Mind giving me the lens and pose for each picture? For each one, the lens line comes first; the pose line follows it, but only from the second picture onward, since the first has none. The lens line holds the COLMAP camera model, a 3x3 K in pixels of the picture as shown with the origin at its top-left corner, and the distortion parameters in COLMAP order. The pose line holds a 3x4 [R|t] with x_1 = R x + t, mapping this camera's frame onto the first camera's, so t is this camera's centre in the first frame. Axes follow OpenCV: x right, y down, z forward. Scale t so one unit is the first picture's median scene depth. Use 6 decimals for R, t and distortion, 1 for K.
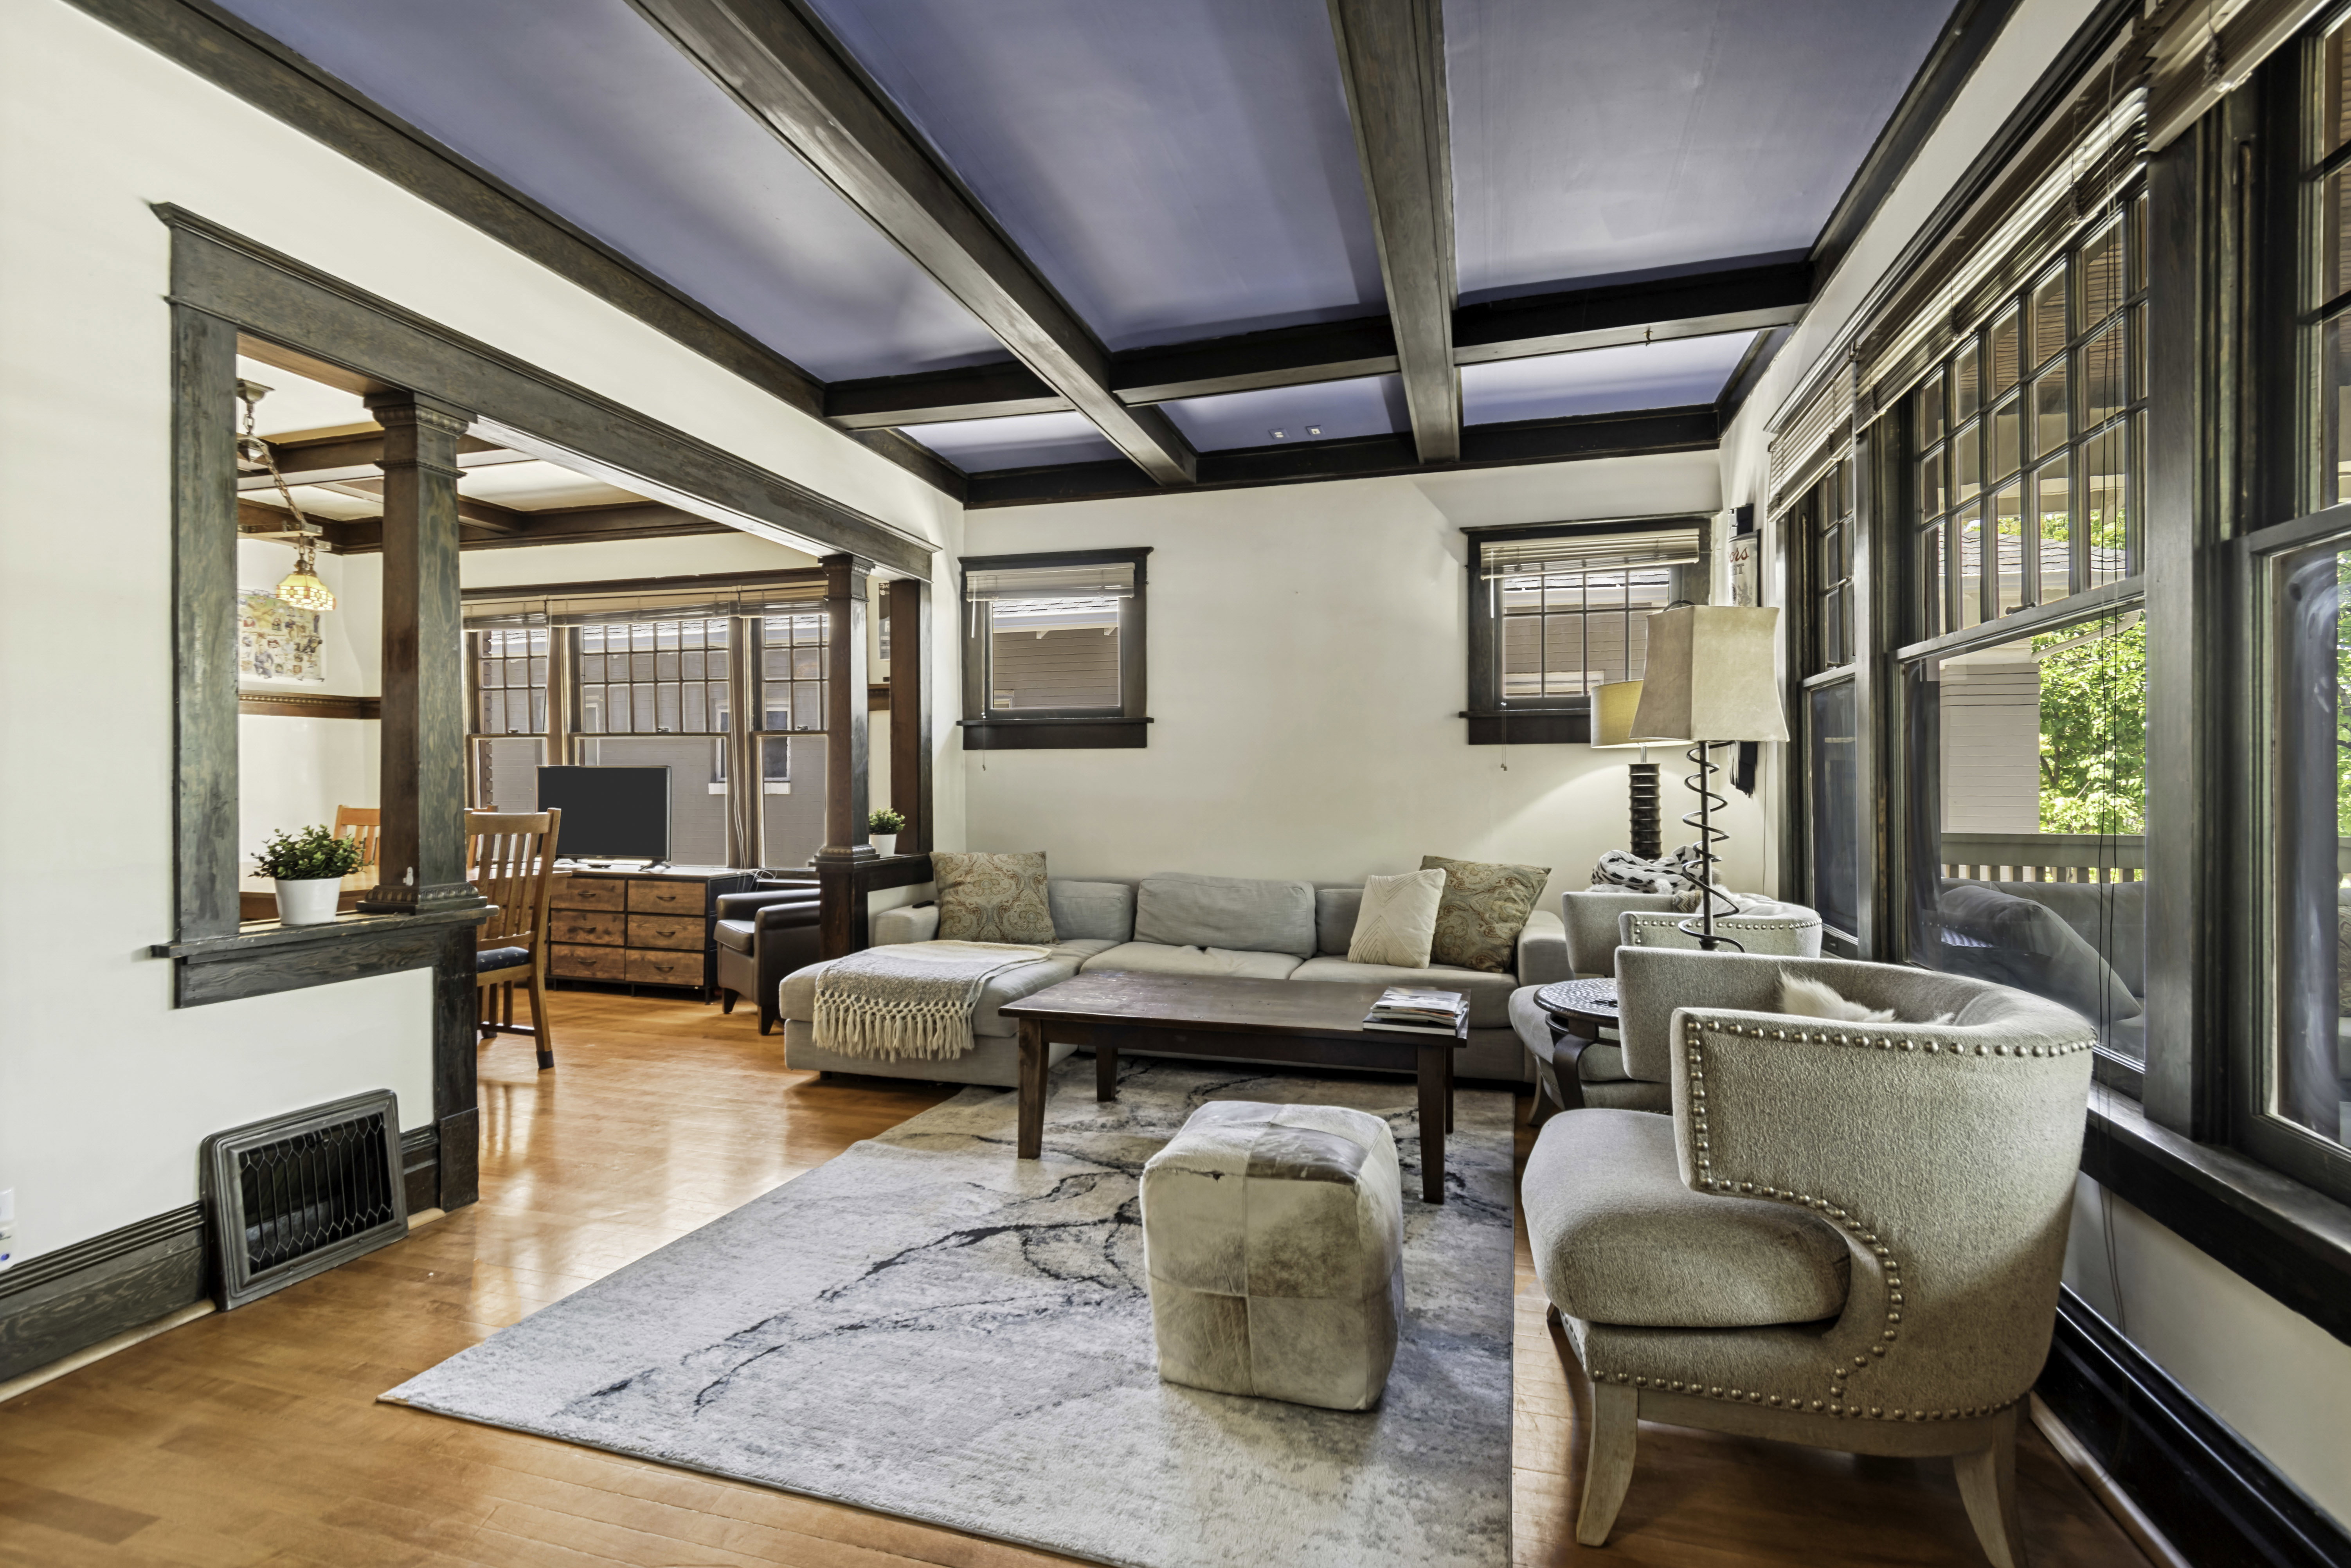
lens RADIAL K [[1053.8, 0, 1195.4], [0, 1053.8, 787.6], [0, 0, 1]] dist [0.004540, -0.001032]
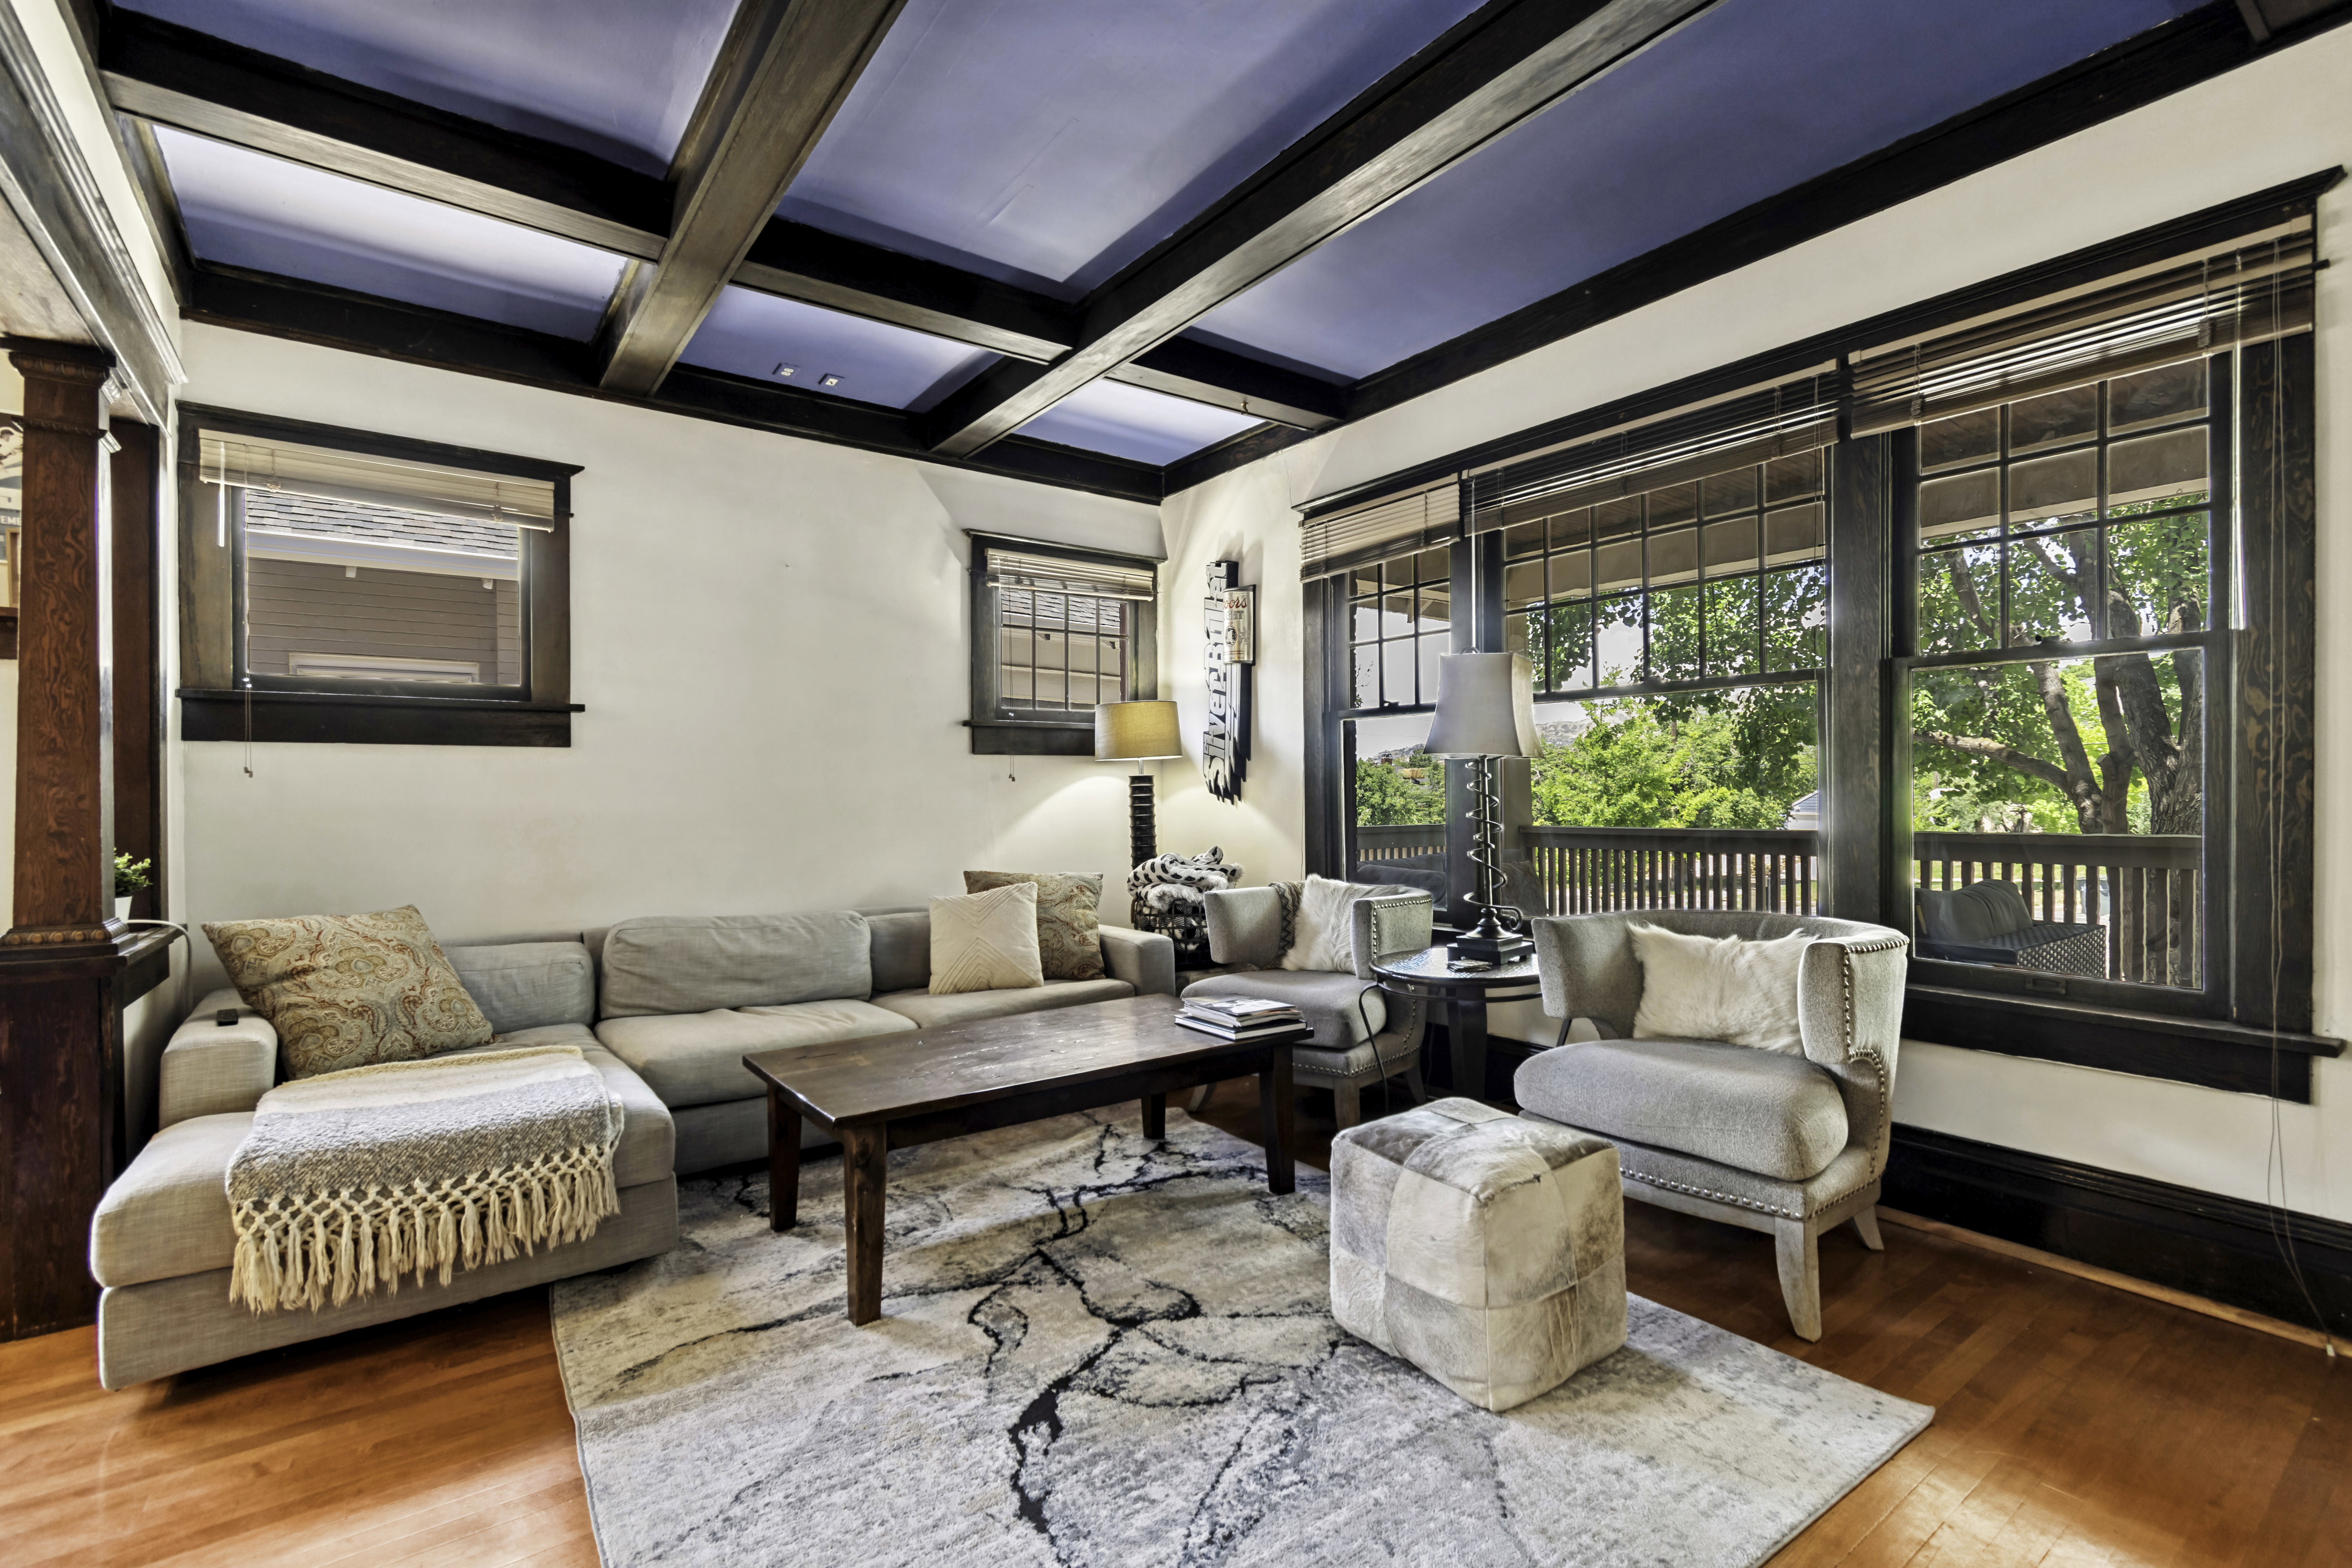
lens RADIAL K [[1054.1, 0, 1186.5], [0, 1054.1, 788.8], [0, 0, 1]] dist [0.004540, -0.001032]
pose [[0.605850, -0.000685, 0.795579, -0.425714], [0.009763, 0.999931, -0.006574, -0.000866], [-0.795519, 0.011750, 0.605815, 0.281370]]
